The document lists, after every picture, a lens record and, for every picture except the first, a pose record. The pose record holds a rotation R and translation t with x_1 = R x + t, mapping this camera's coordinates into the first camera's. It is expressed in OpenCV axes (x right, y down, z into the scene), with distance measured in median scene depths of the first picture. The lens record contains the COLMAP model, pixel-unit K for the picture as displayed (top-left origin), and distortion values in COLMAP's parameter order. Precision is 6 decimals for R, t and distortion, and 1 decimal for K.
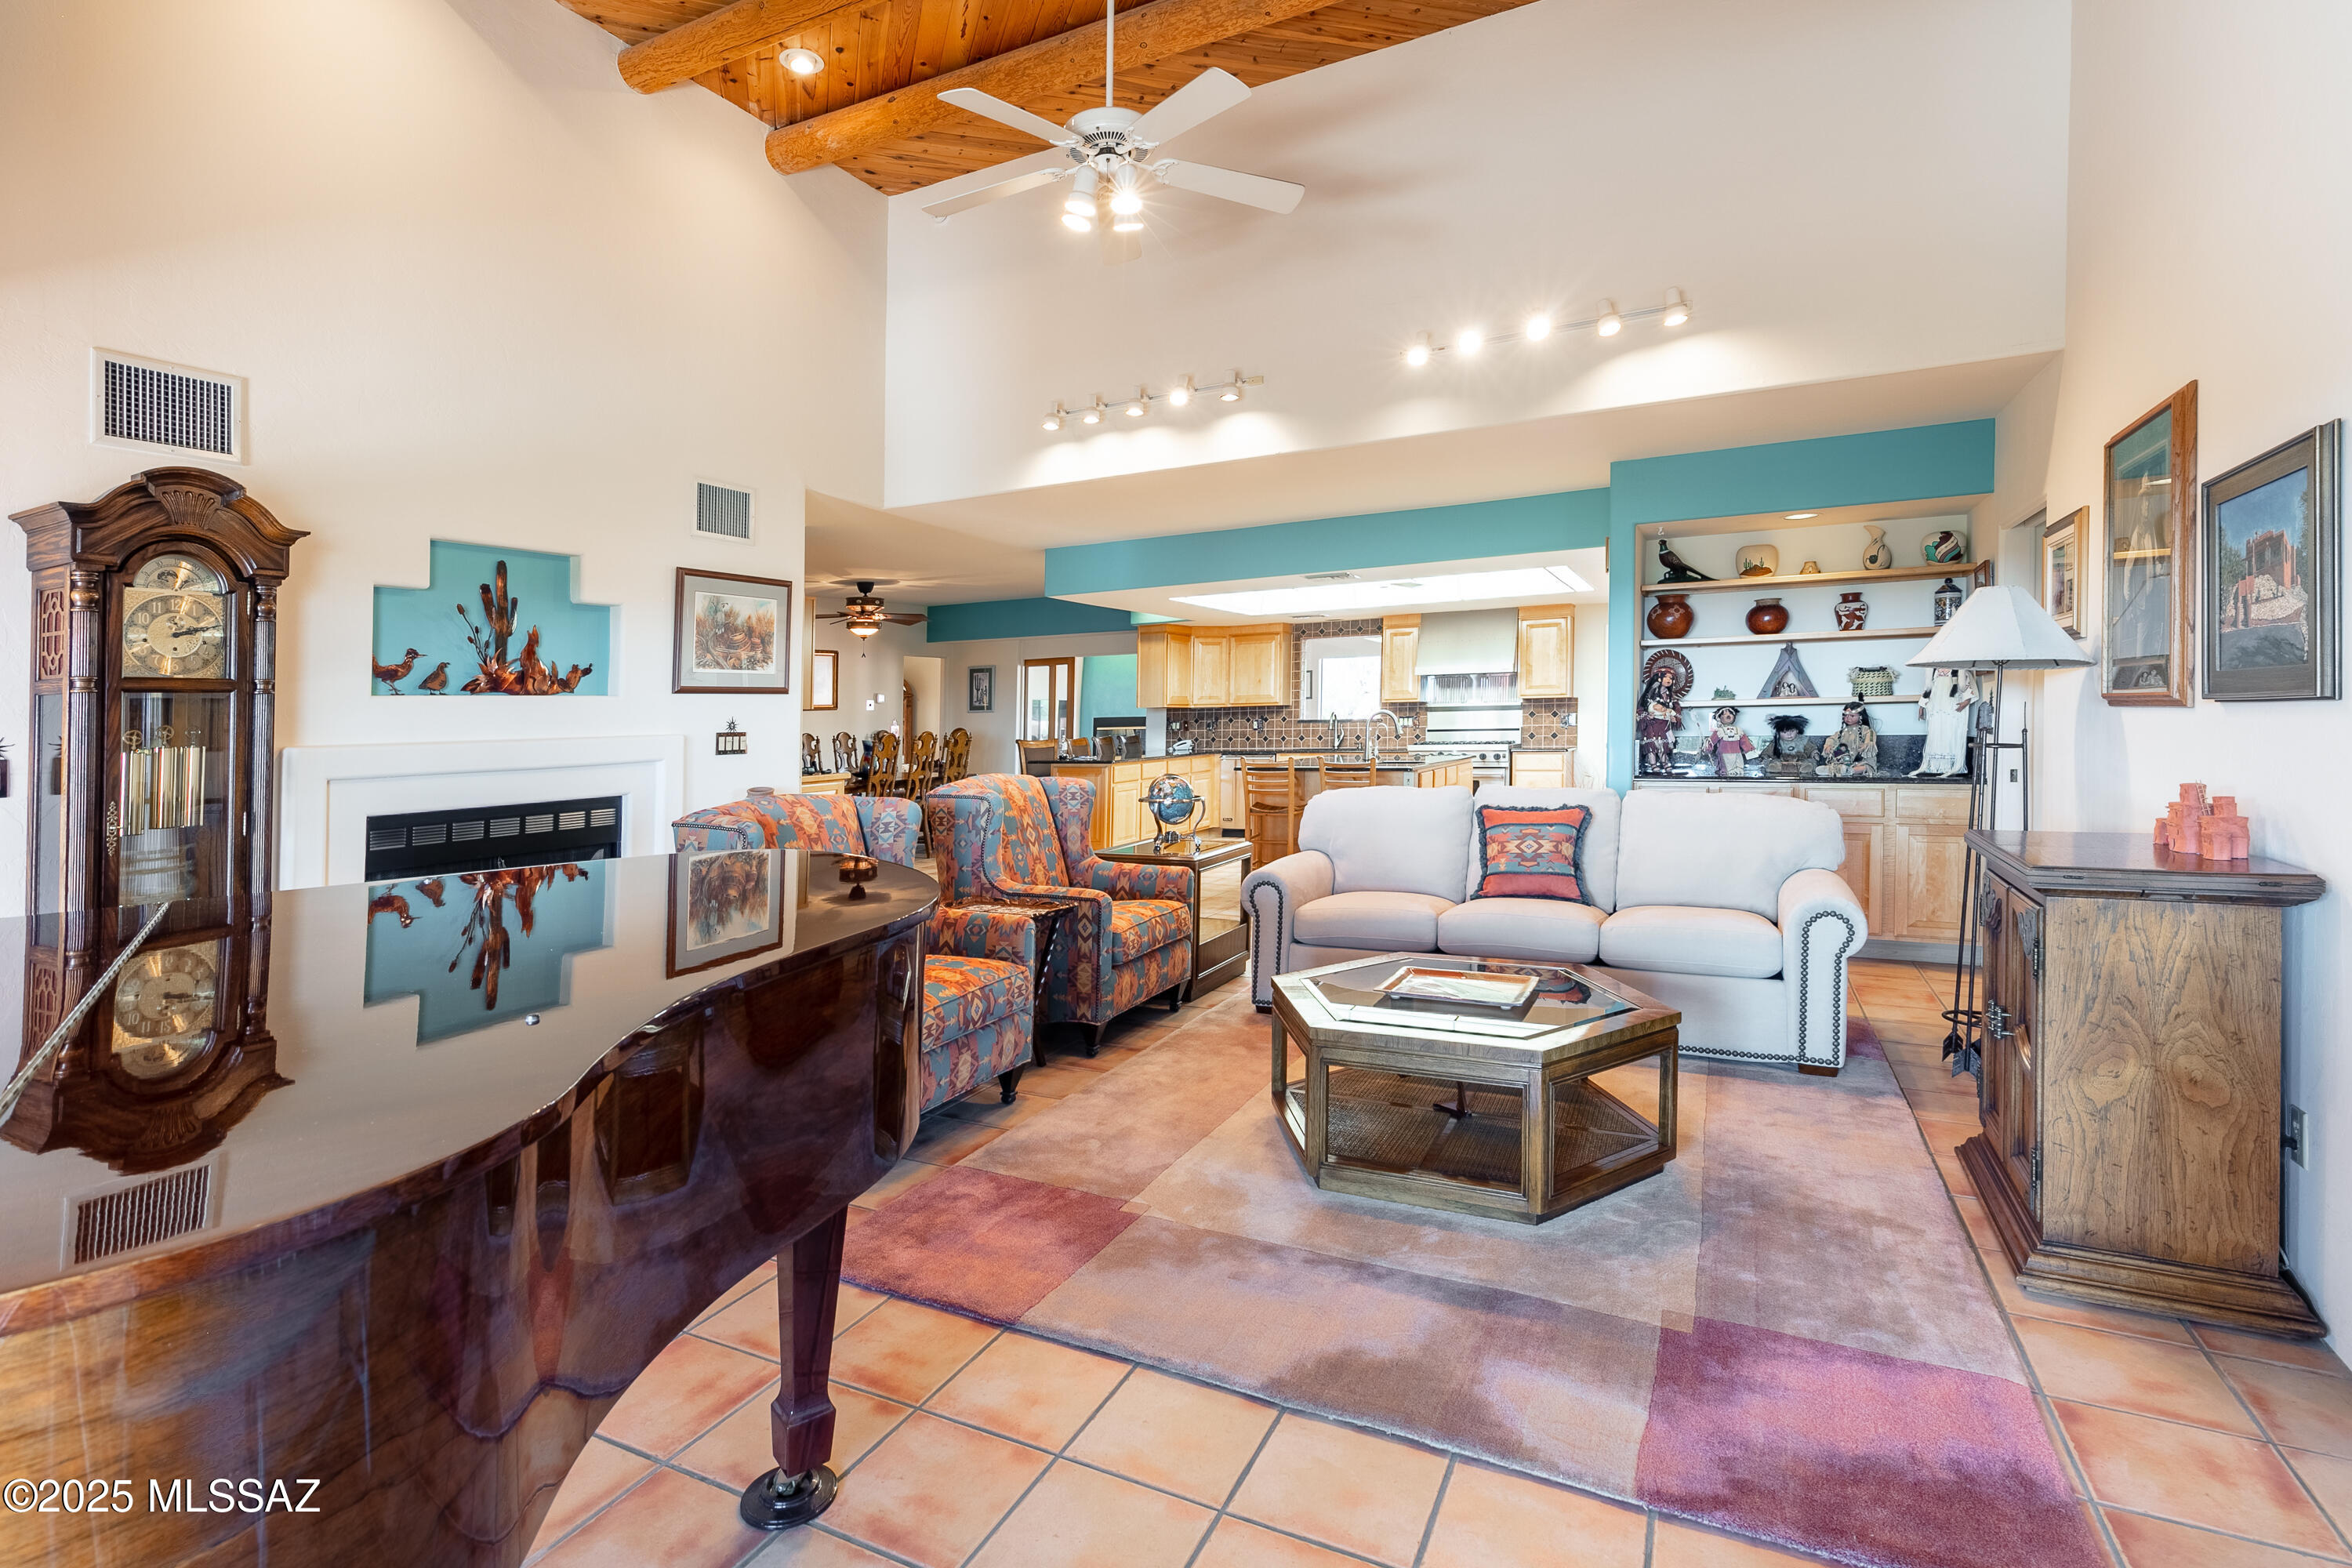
lens RADIAL K [[1124.9, 0, 1149.4], [0, 1124.9, 706.9], [0, 0, 1]] dist [0.004507, 0.000929]
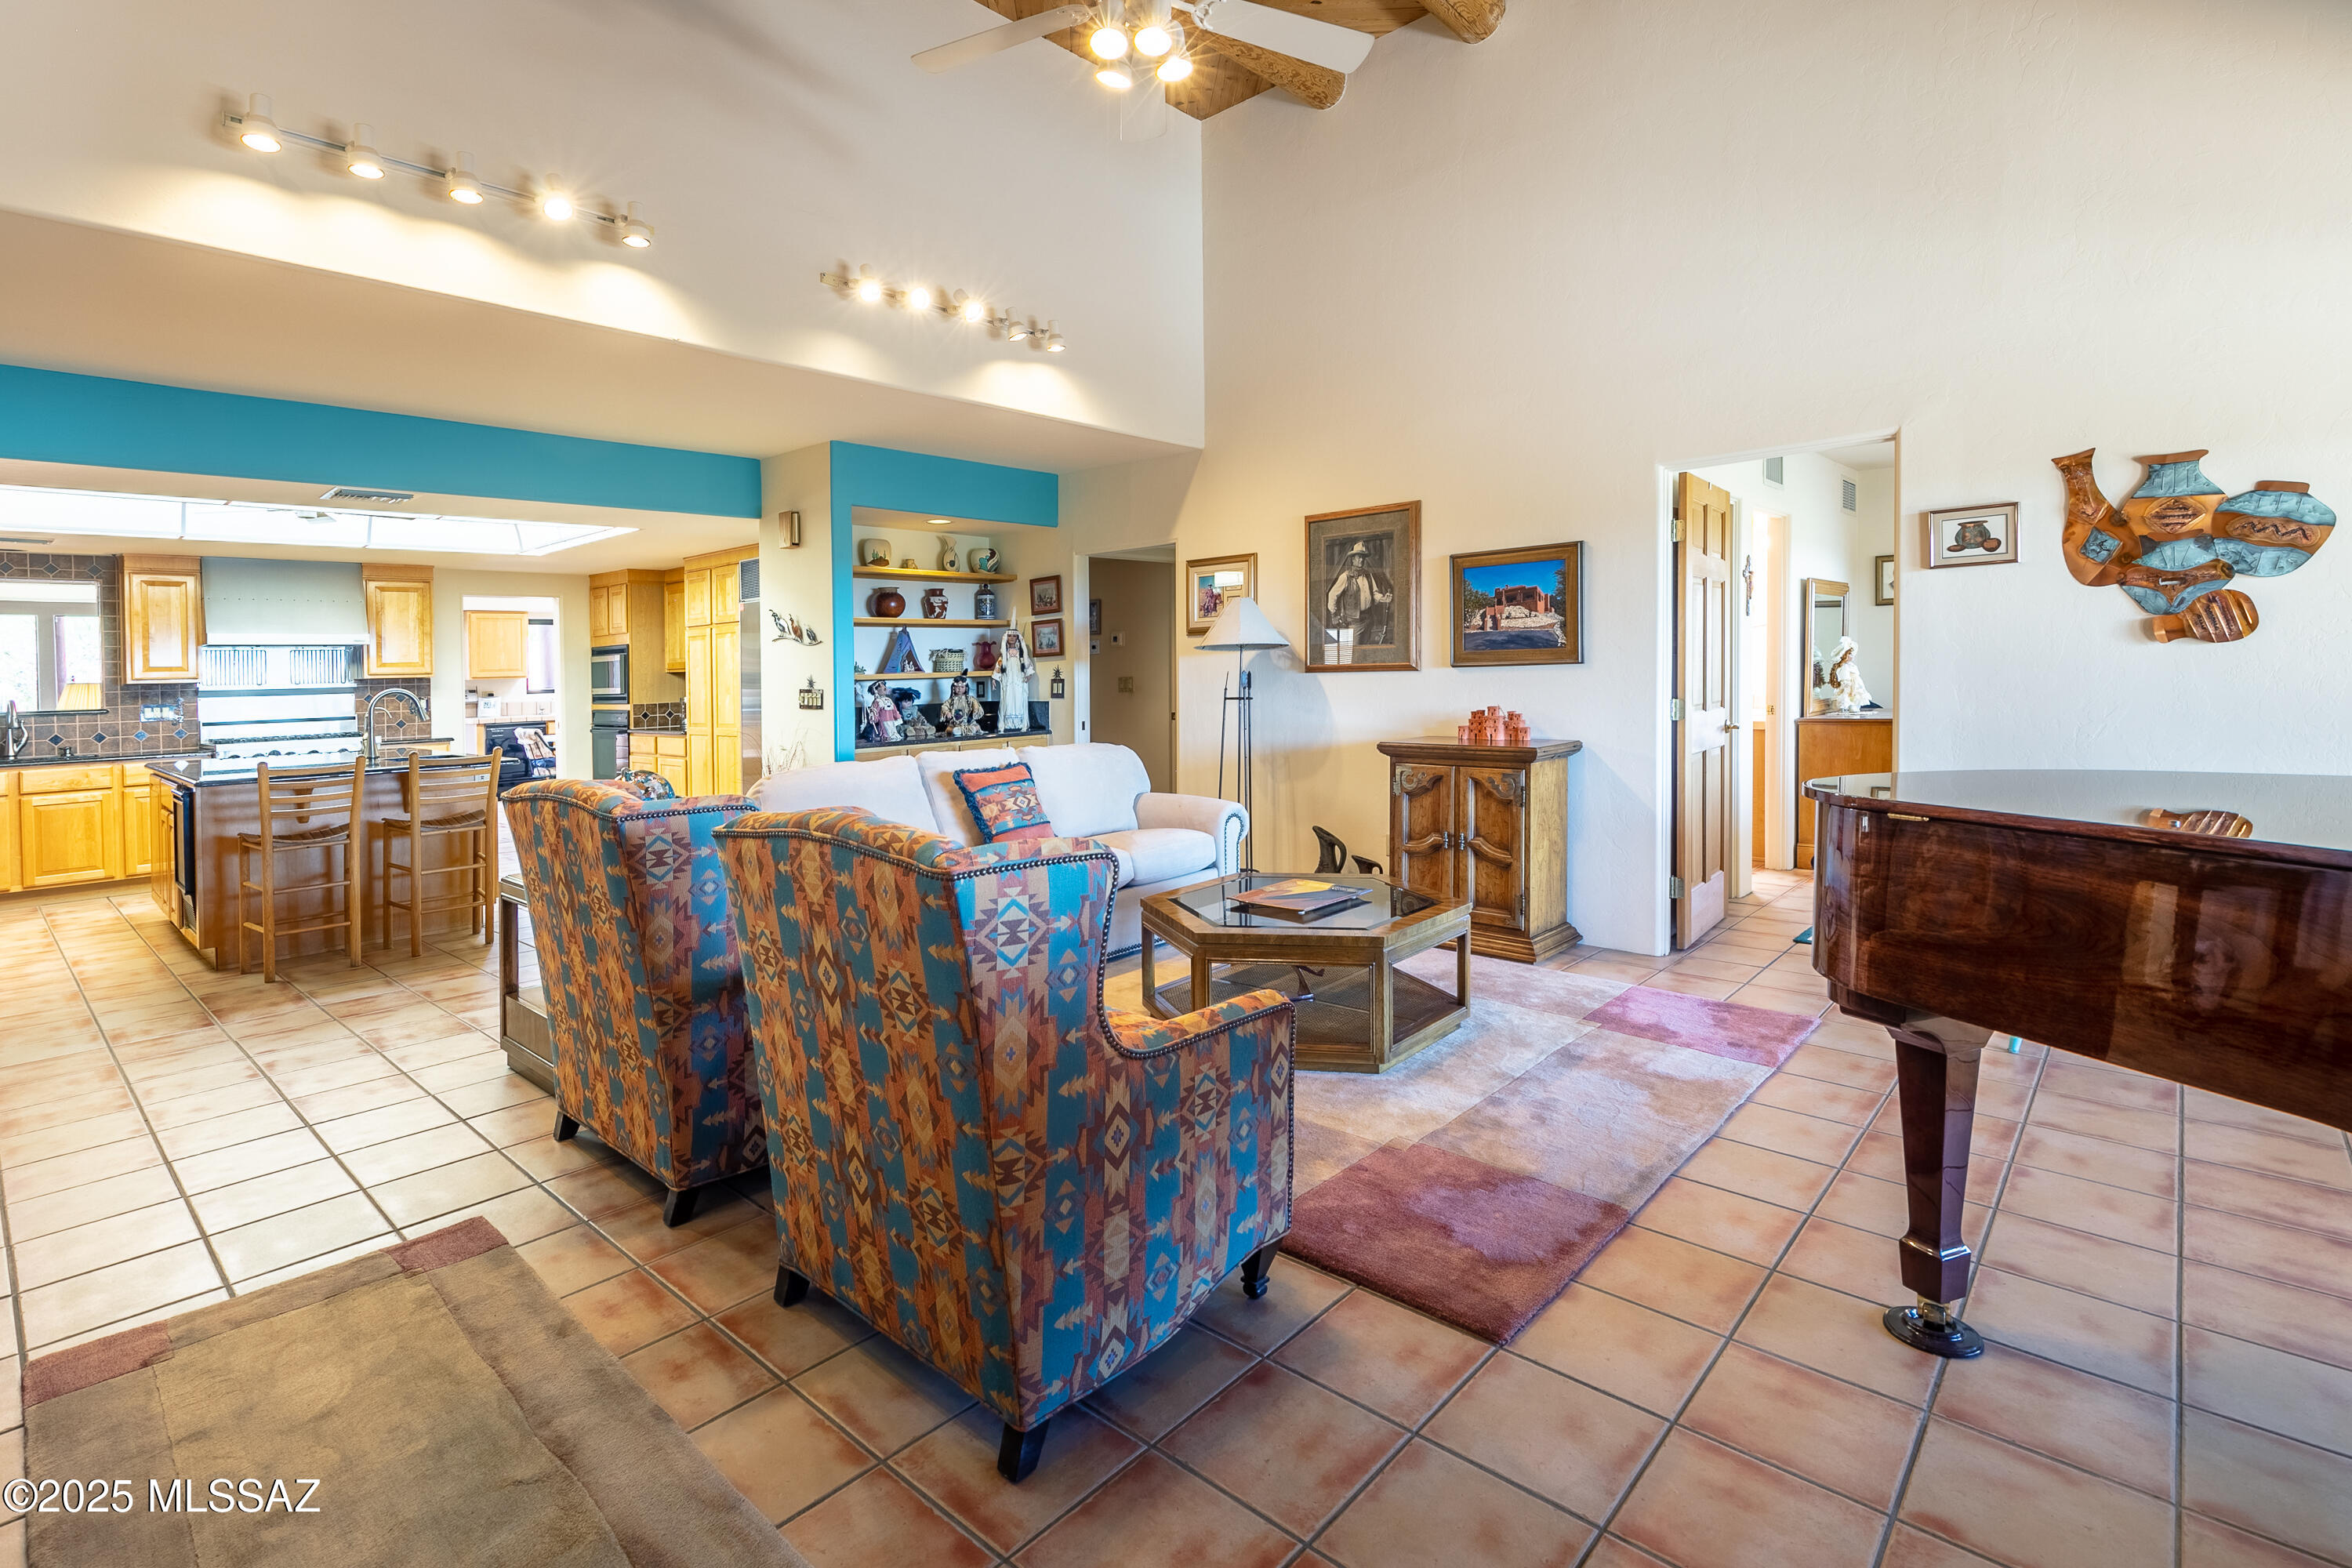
lens RADIAL K [[1089.4, 0, 1174.4], [0, 1089.4, 728.6], [0, 0, 1]] dist [-0.001577, -0.000123]
pose [[0.249963, -0.036599, 0.967563, -0.479536], [0.013140, 0.999322, 0.034406, 0.014709], [-0.968166, 0.004114, 0.250274, 0.452763]]
